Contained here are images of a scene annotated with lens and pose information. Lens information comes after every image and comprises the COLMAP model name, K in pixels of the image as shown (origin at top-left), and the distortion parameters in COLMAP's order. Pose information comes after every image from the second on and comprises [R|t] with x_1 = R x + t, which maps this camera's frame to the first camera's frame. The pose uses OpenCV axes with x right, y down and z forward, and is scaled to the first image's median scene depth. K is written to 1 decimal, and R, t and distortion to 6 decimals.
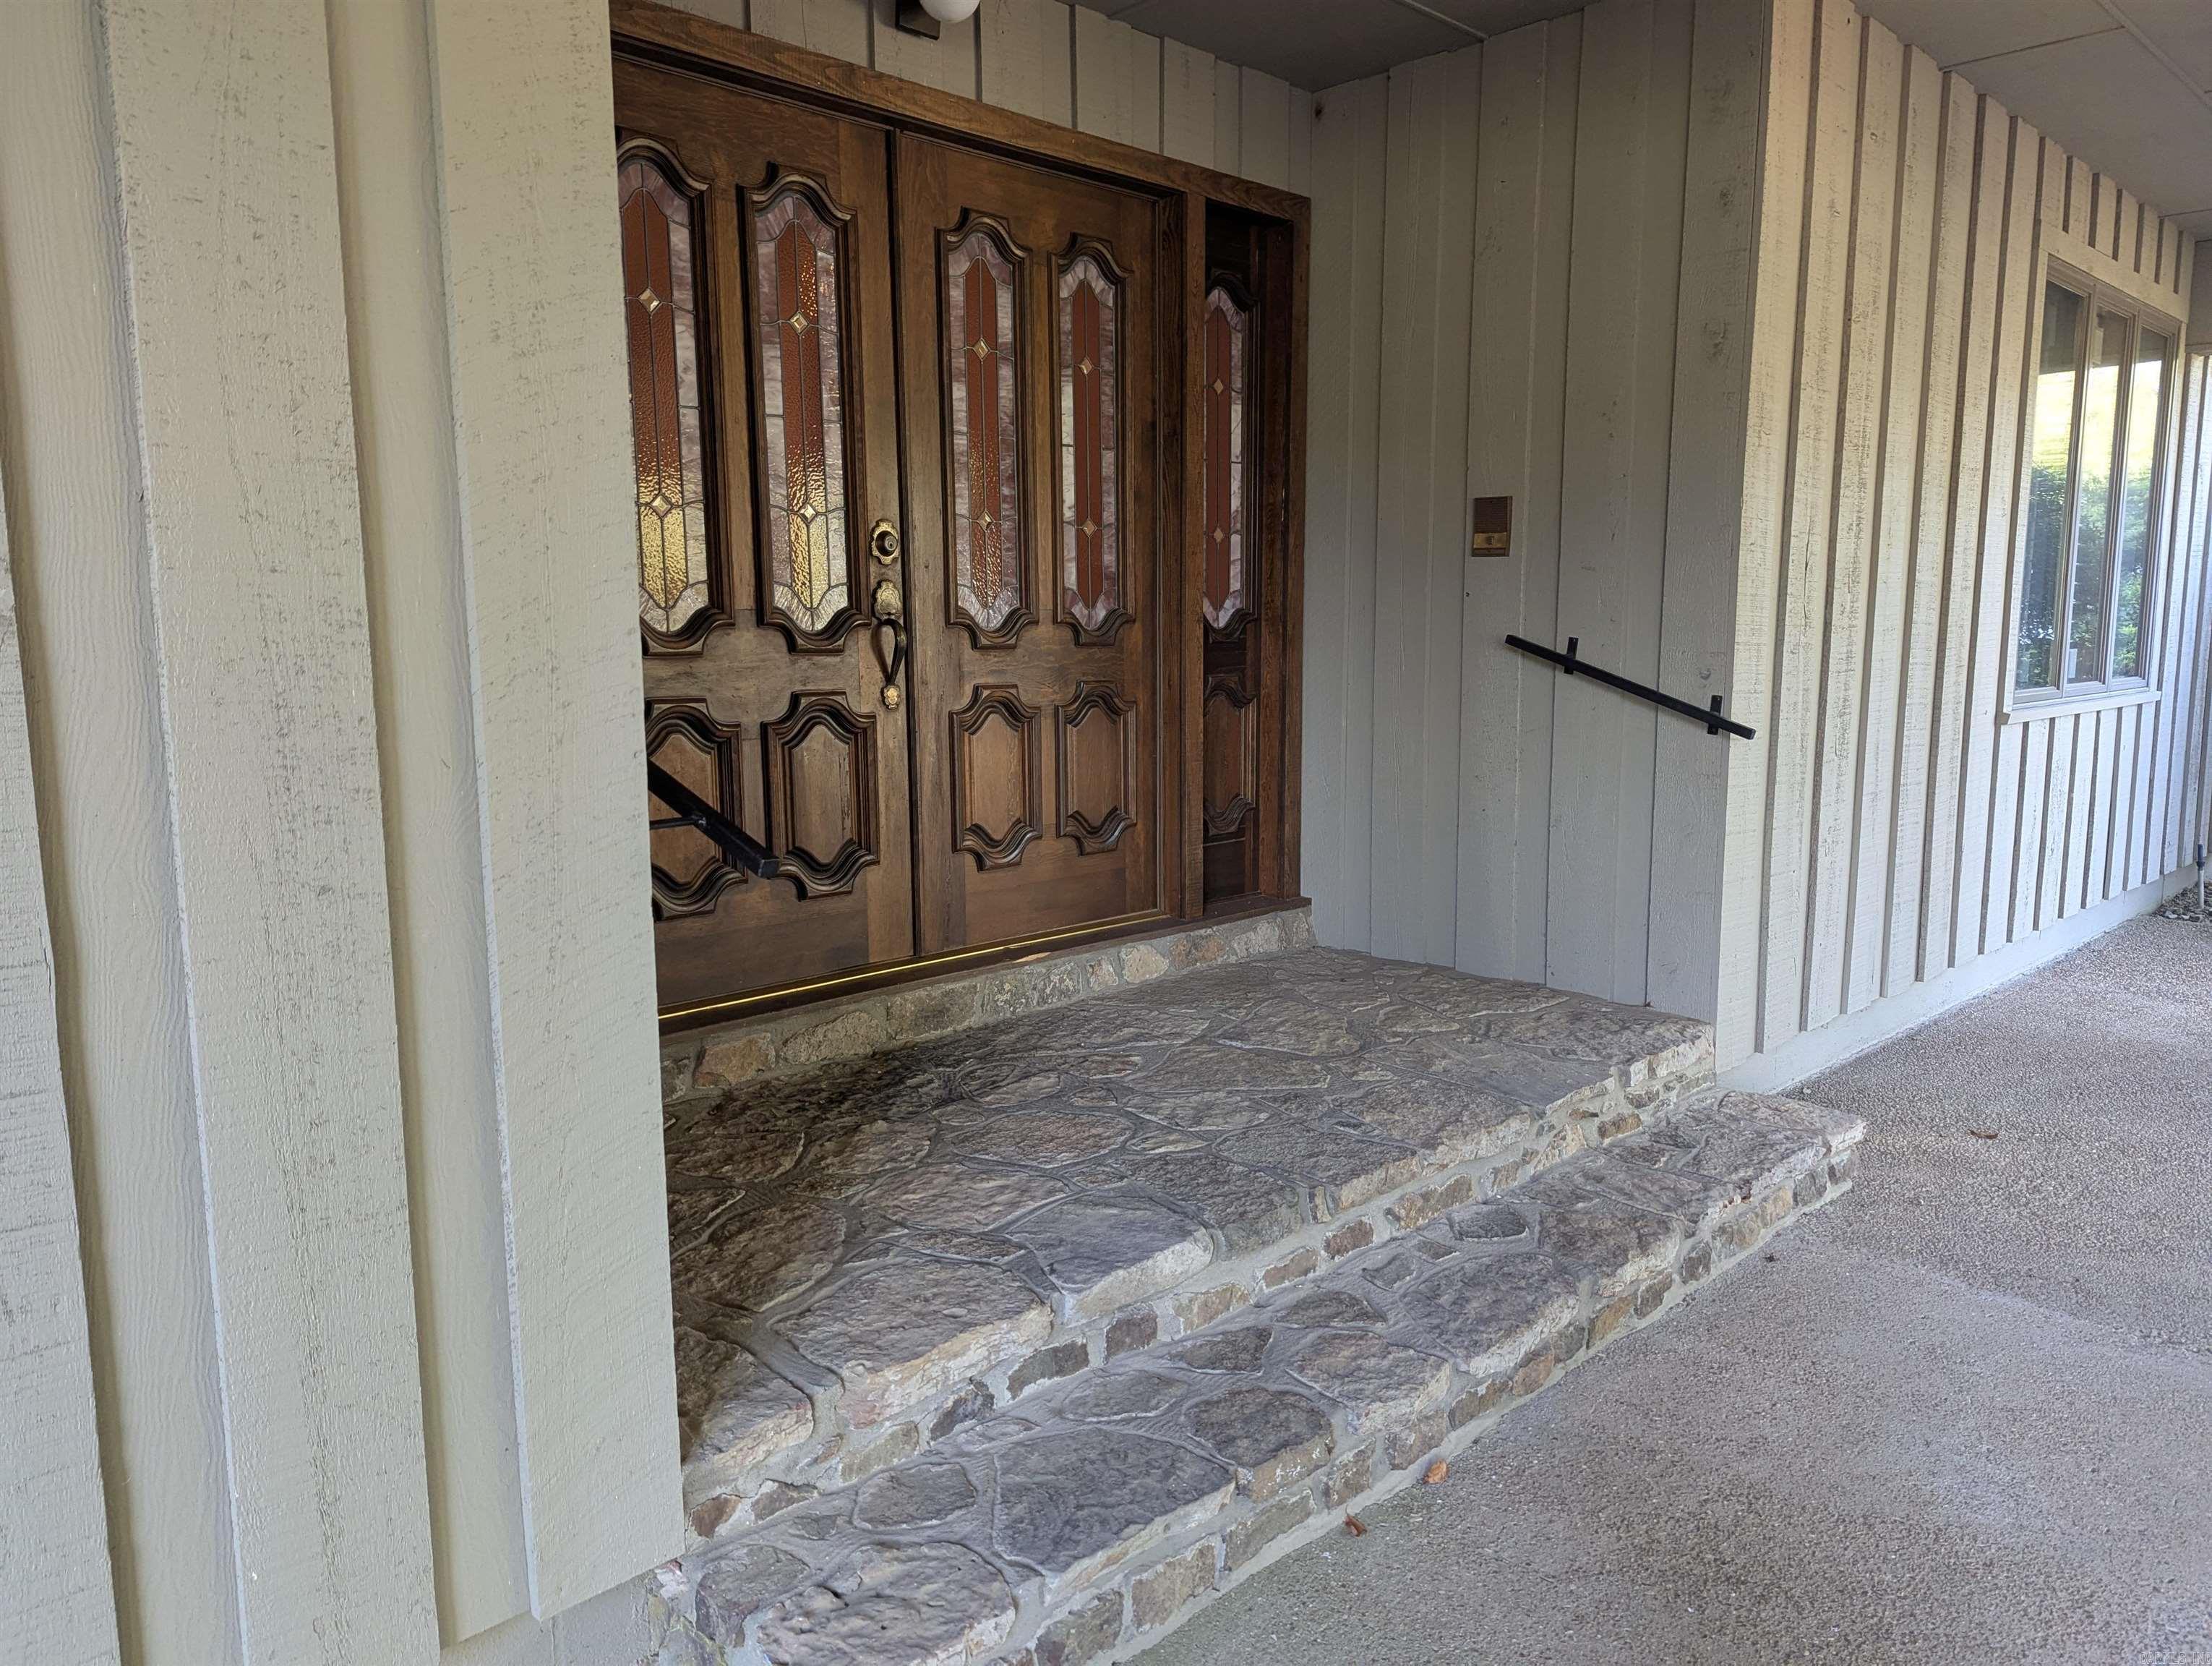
lens RADIAL K [[1556.2, 0, 1106.3], [0, 1556.2, 828.0], [0, 0, 1]] dist [0.056109, -0.041998]
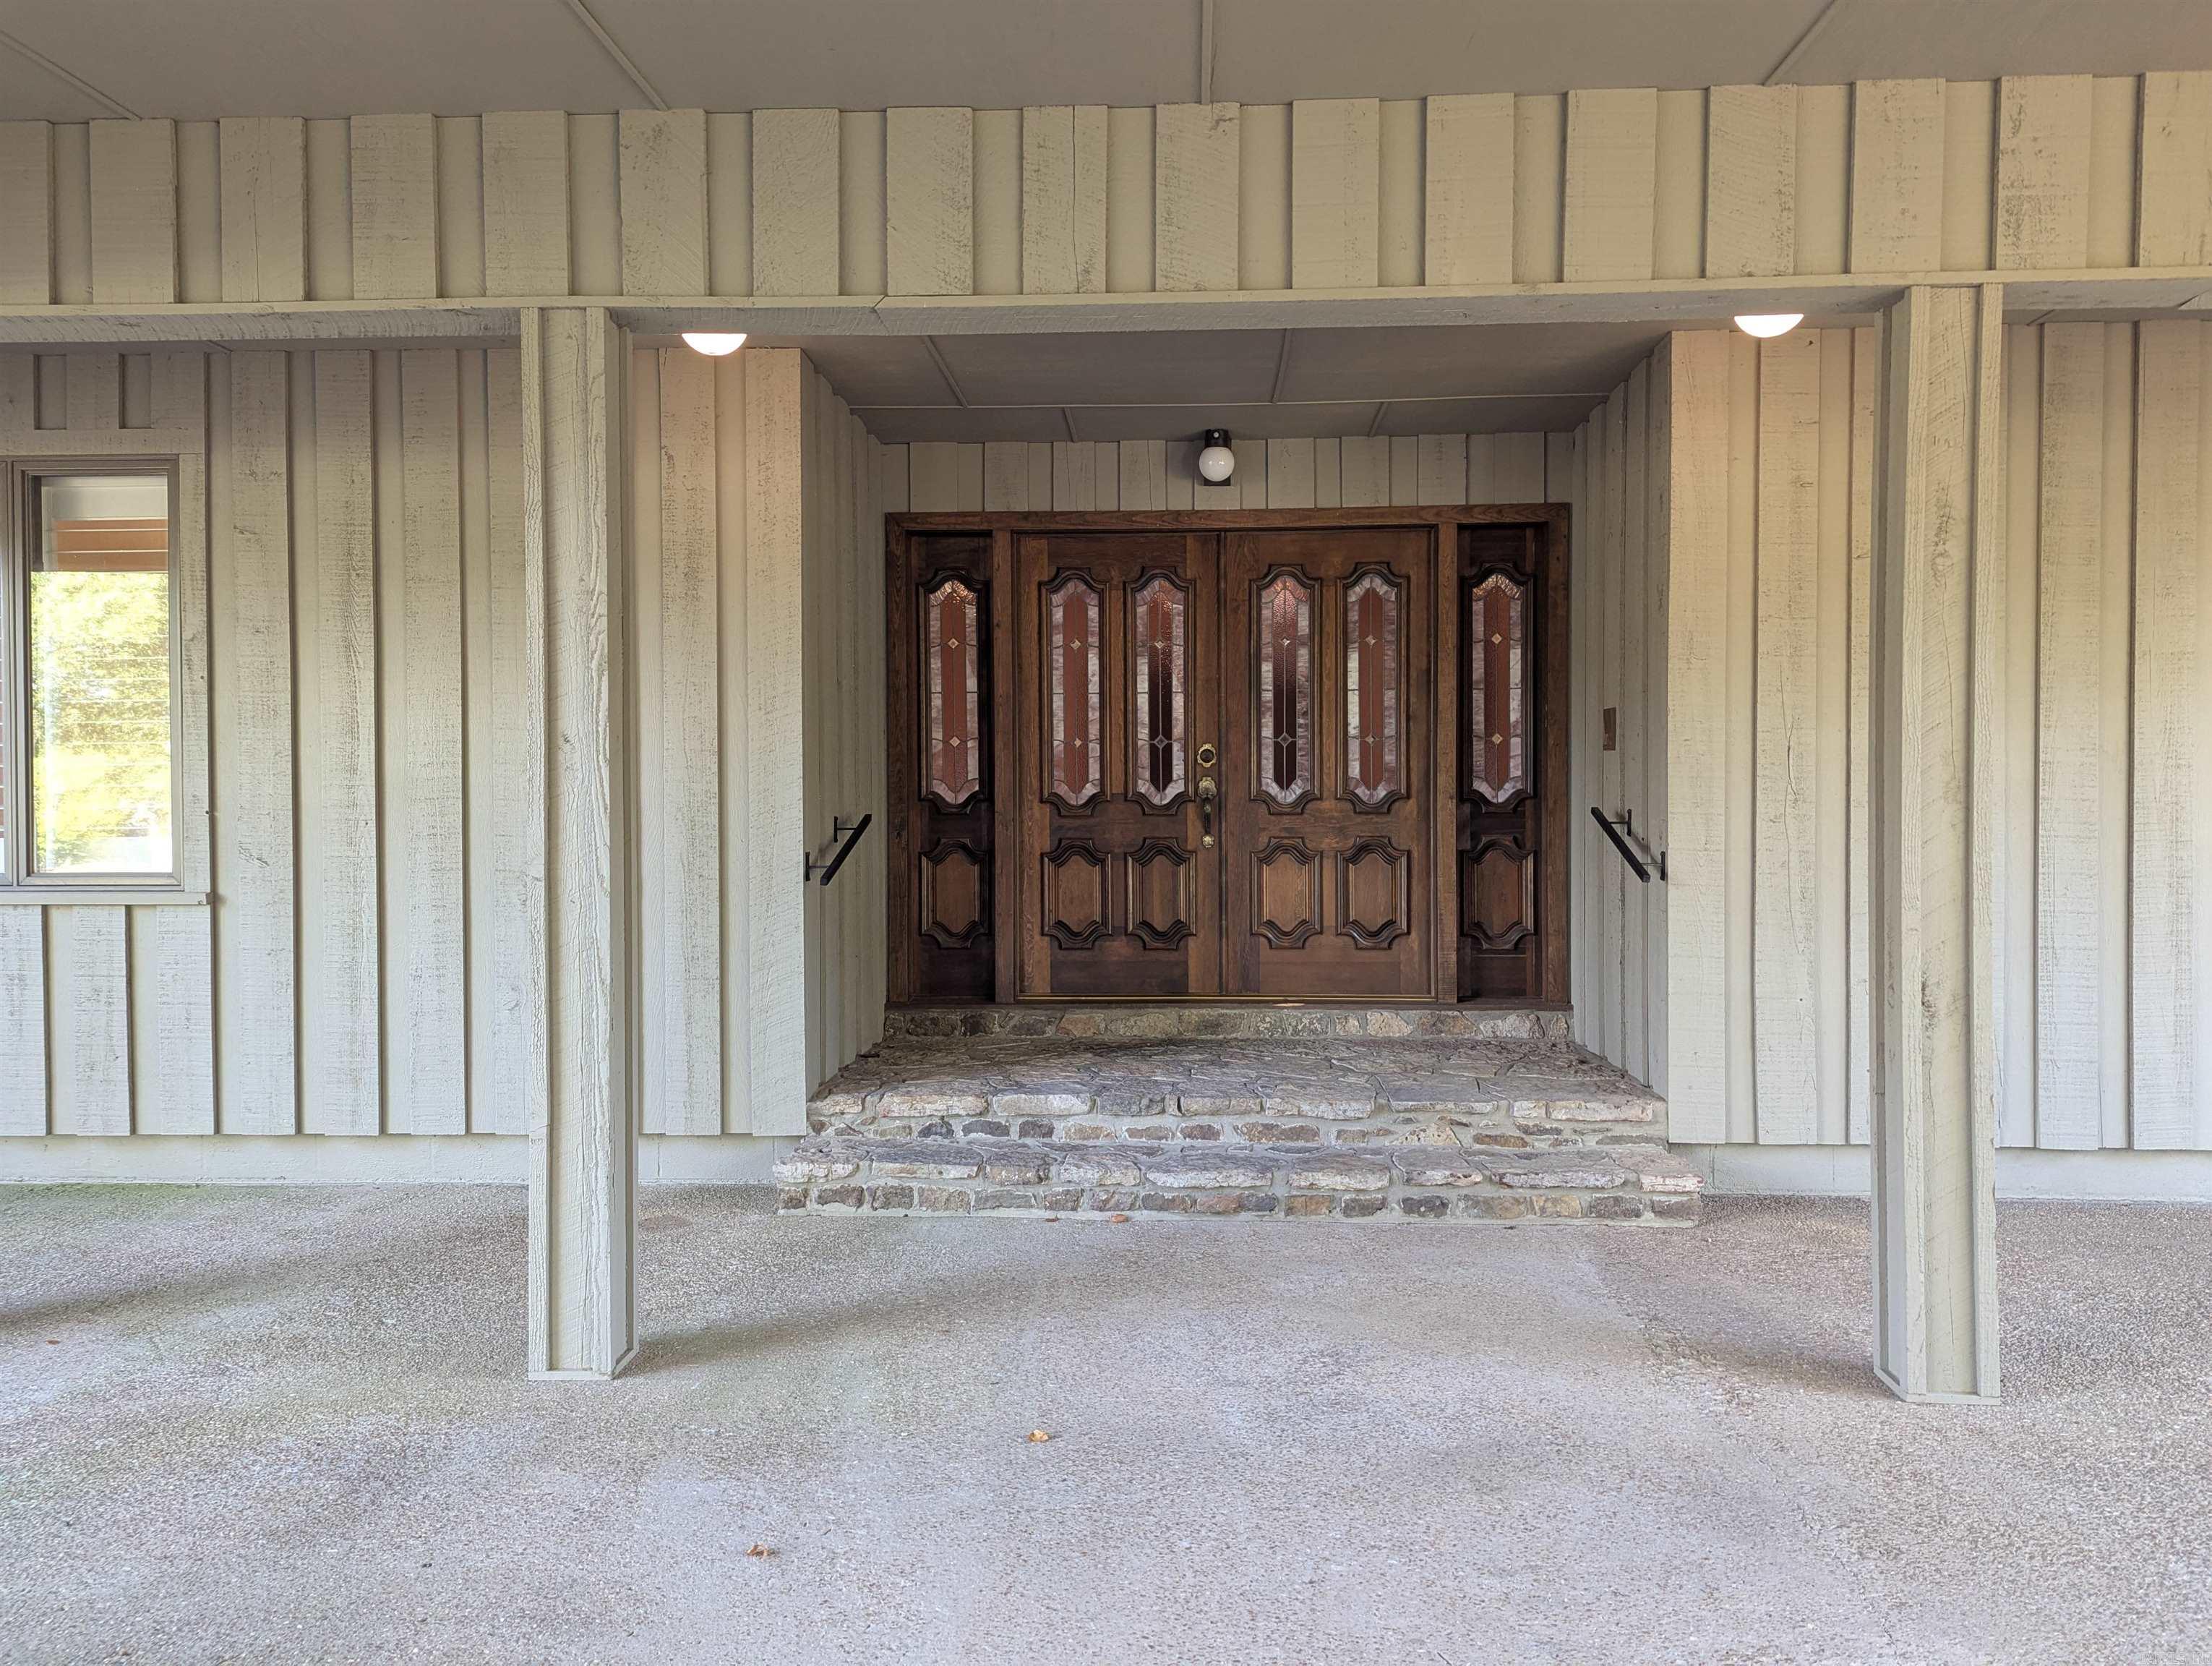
lens RADIAL K [[1556.2, 0, 1114.8], [0, 1556.2, 833.8], [0, 0, 1]] dist [0.056109, -0.041998]
pose [[0.666230, 0.009622, -0.745684, 1.011932], [-0.097283, 0.992494, -0.074111, 0.043774], [0.739374, 0.121917, 0.662165, -0.221684]]
